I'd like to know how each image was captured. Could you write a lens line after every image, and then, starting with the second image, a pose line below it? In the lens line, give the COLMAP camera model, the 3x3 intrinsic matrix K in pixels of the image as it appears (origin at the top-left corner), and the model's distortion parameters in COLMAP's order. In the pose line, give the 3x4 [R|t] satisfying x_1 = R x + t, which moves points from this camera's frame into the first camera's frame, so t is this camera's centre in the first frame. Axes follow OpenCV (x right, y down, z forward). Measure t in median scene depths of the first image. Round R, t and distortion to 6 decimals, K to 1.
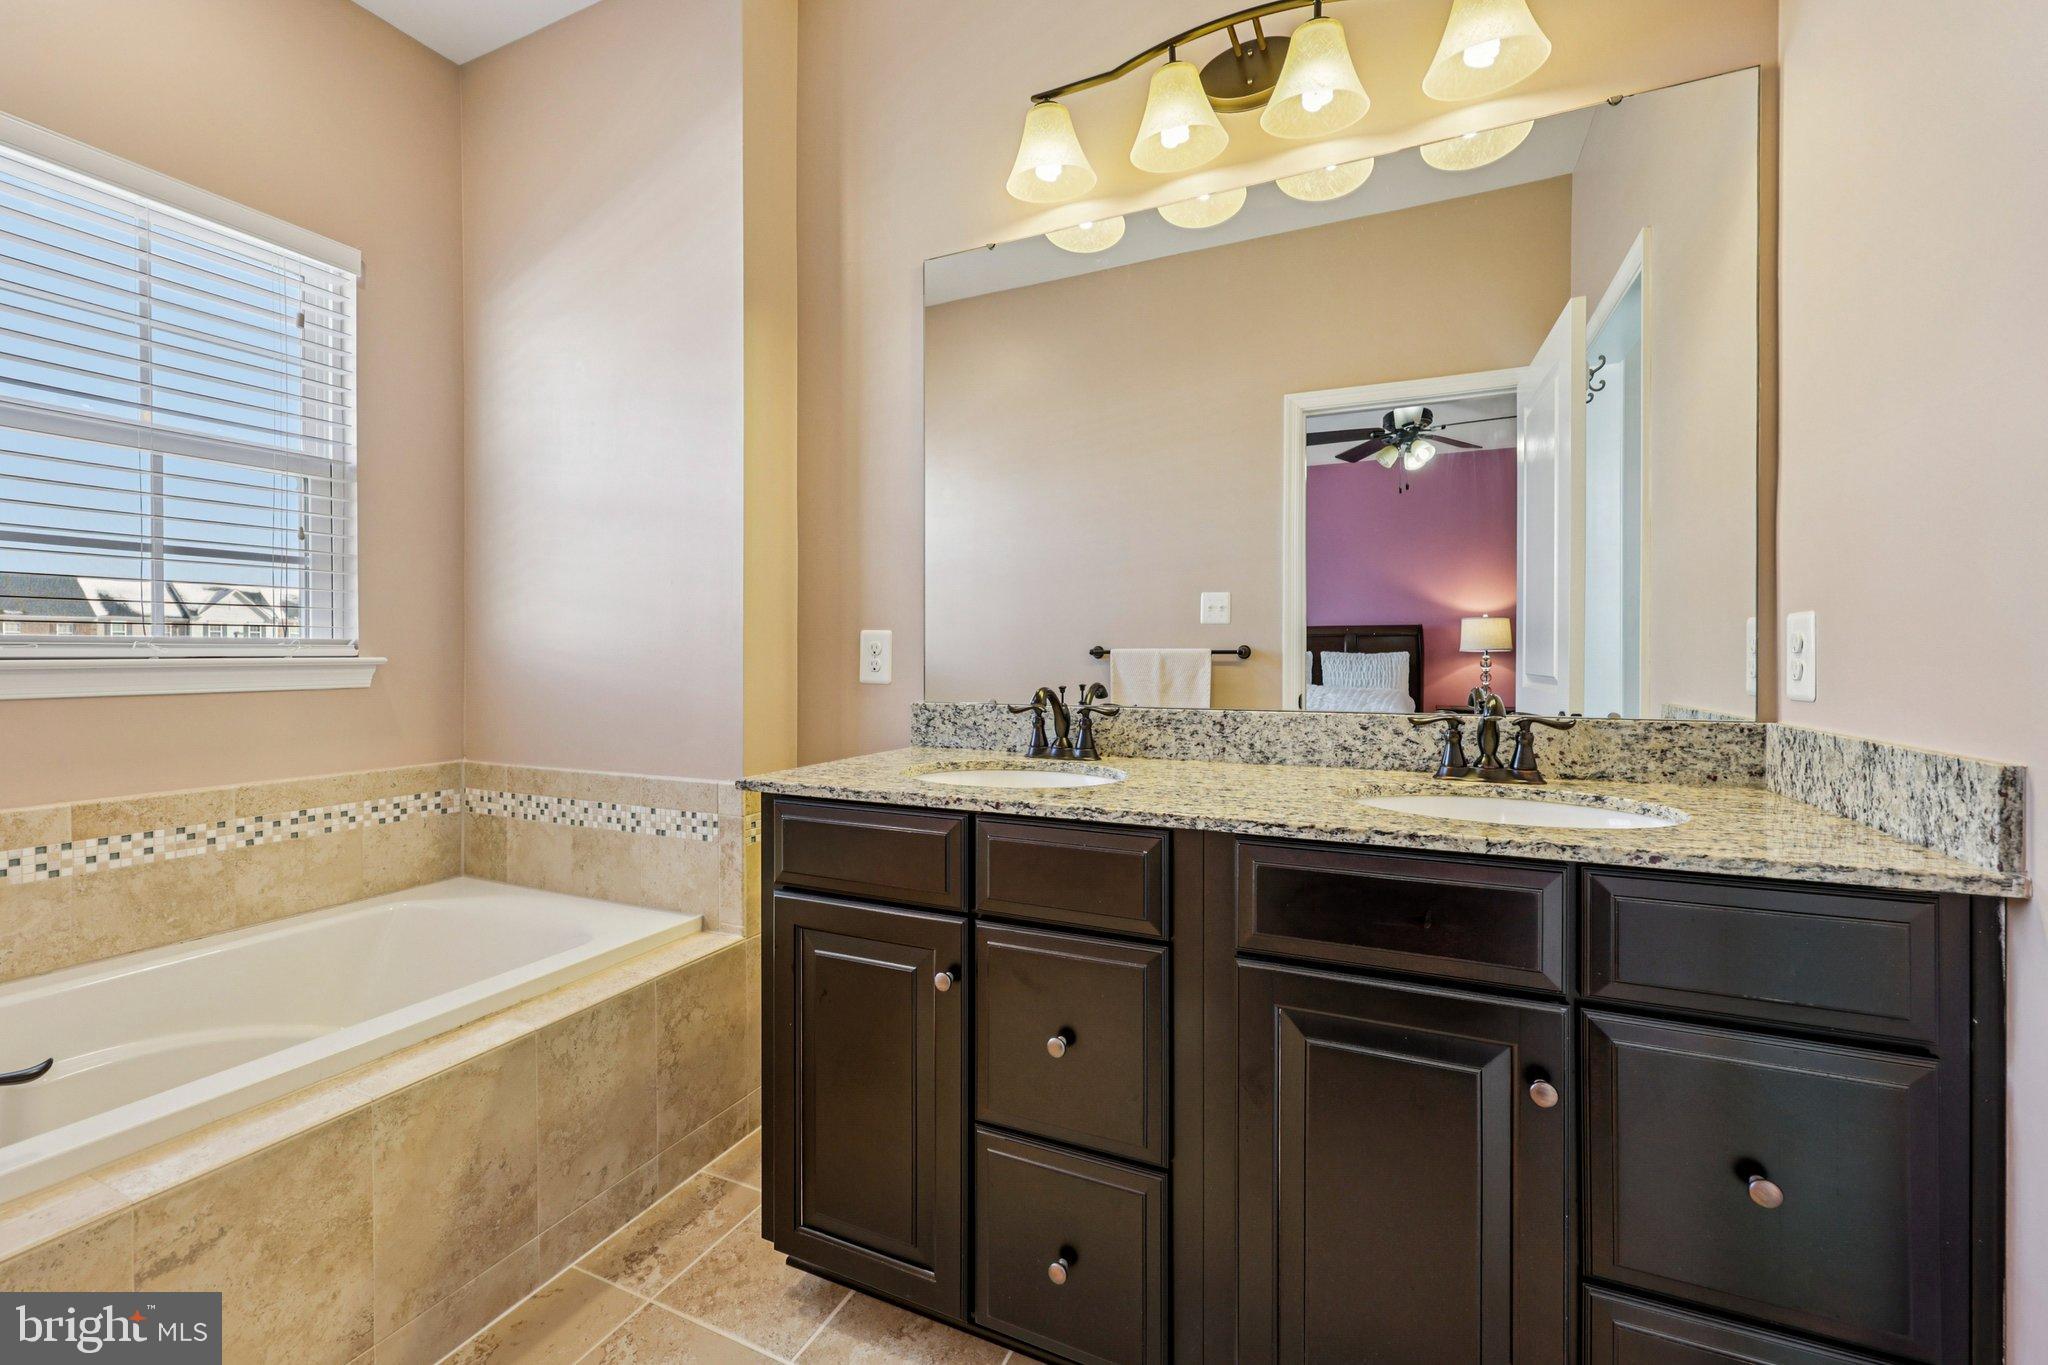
lens RADIAL K [[835.8, 0, 1027.8], [0, 835.8, 671.8], [0, 0, 1]] dist [0.005839, -0.000133]
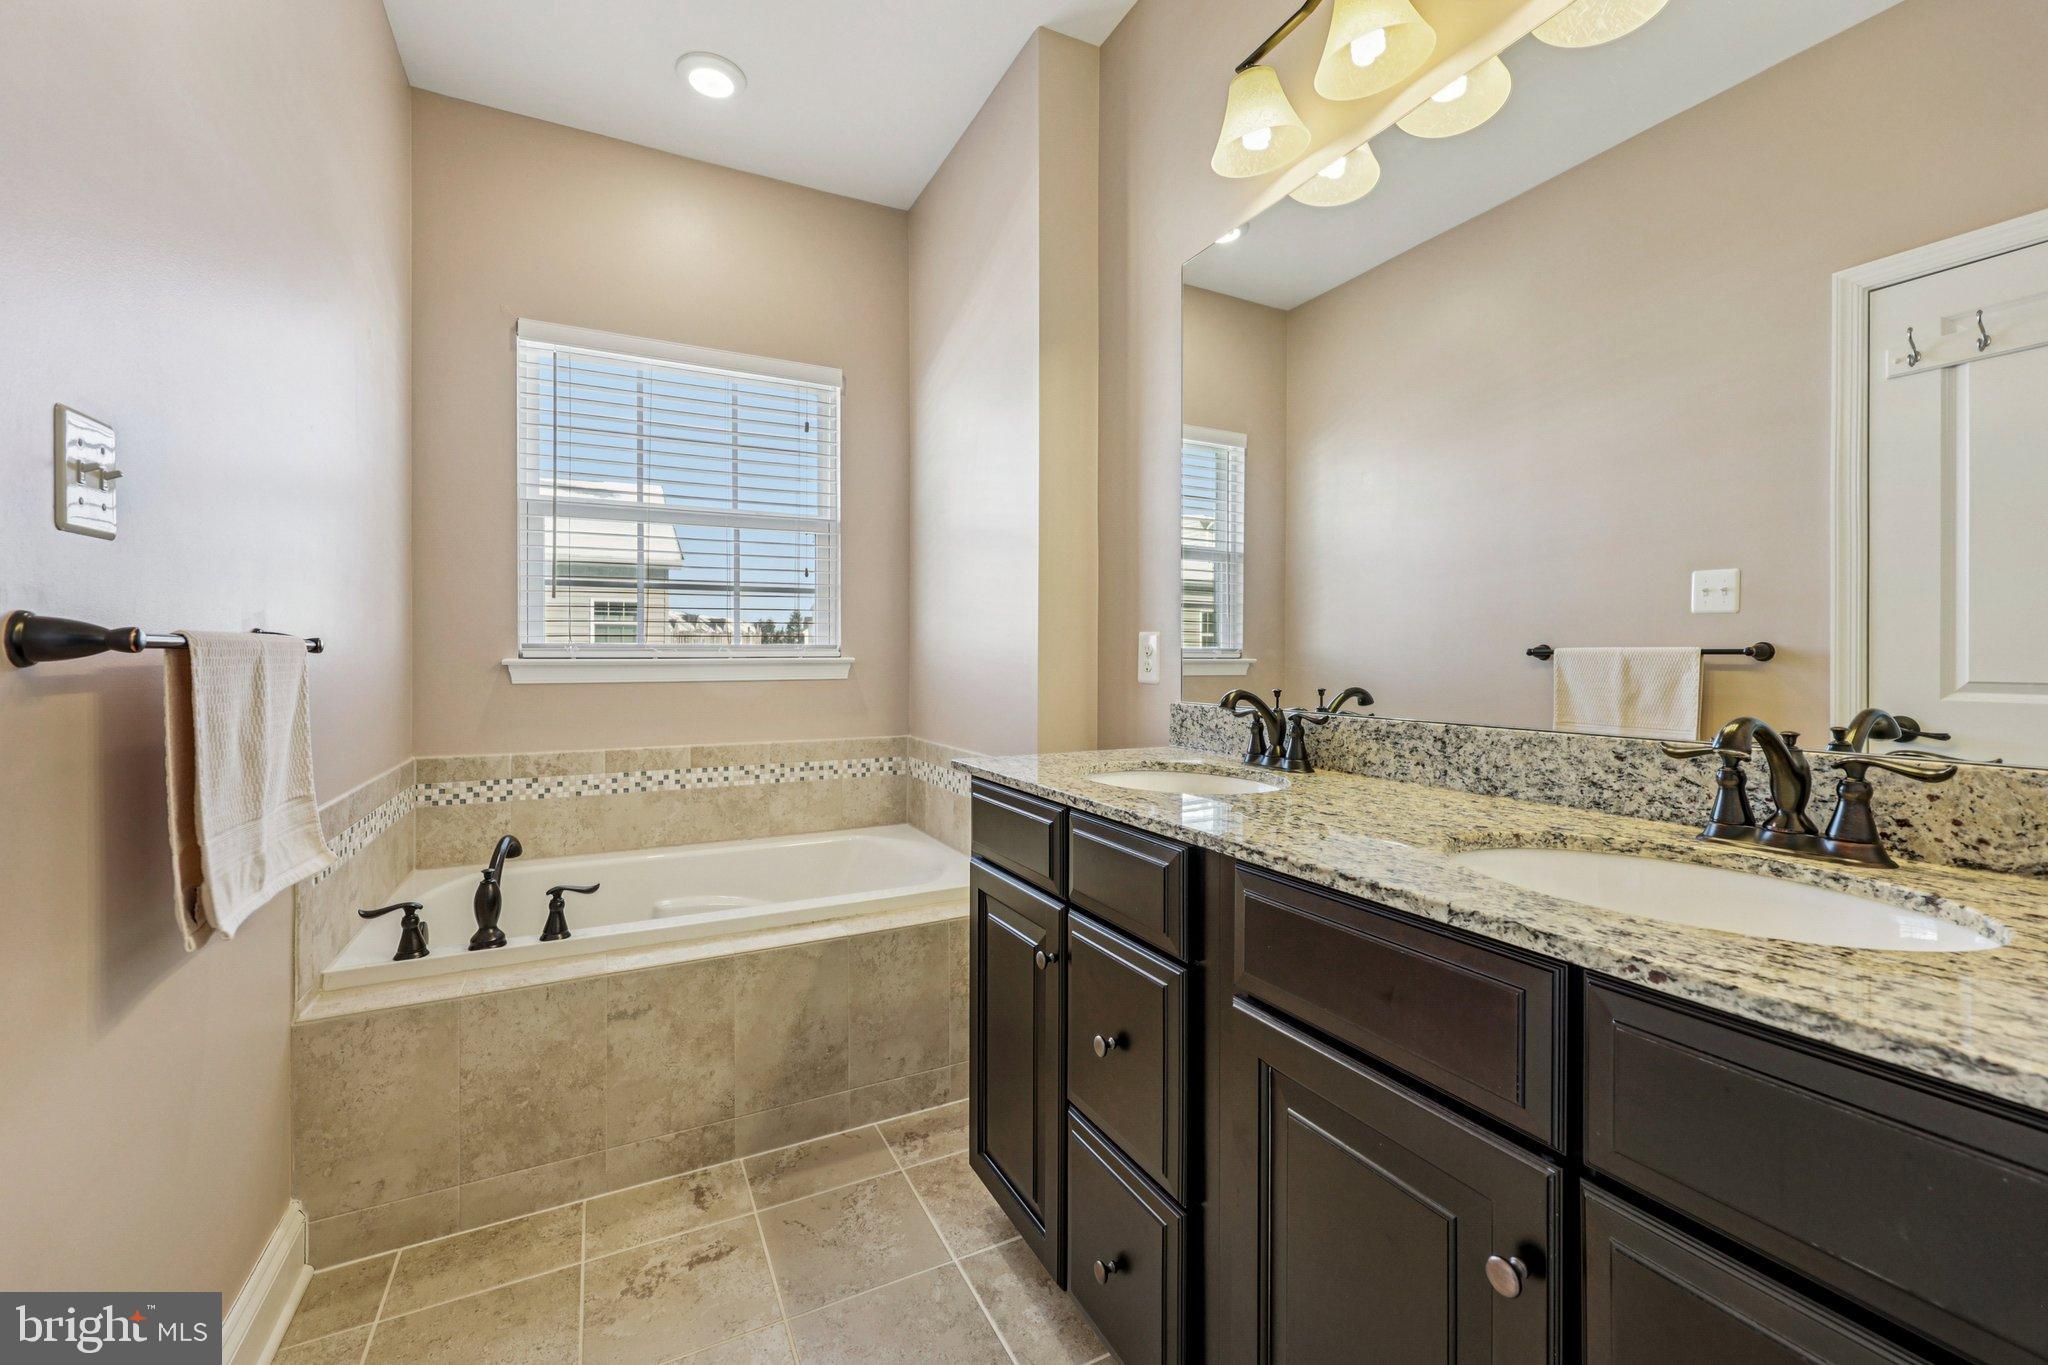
lens RADIAL K [[835.8, 0, 1018.4], [0, 835.8, 669.5], [0, 0, 1]] dist [0.005839, -0.000133]
pose [[0.784242, 0.009843, -0.620376, 0.431687], [-0.012383, 0.999923, 0.000211, -0.002105], [0.620331, 0.007517, 0.784304, 0.111732]]
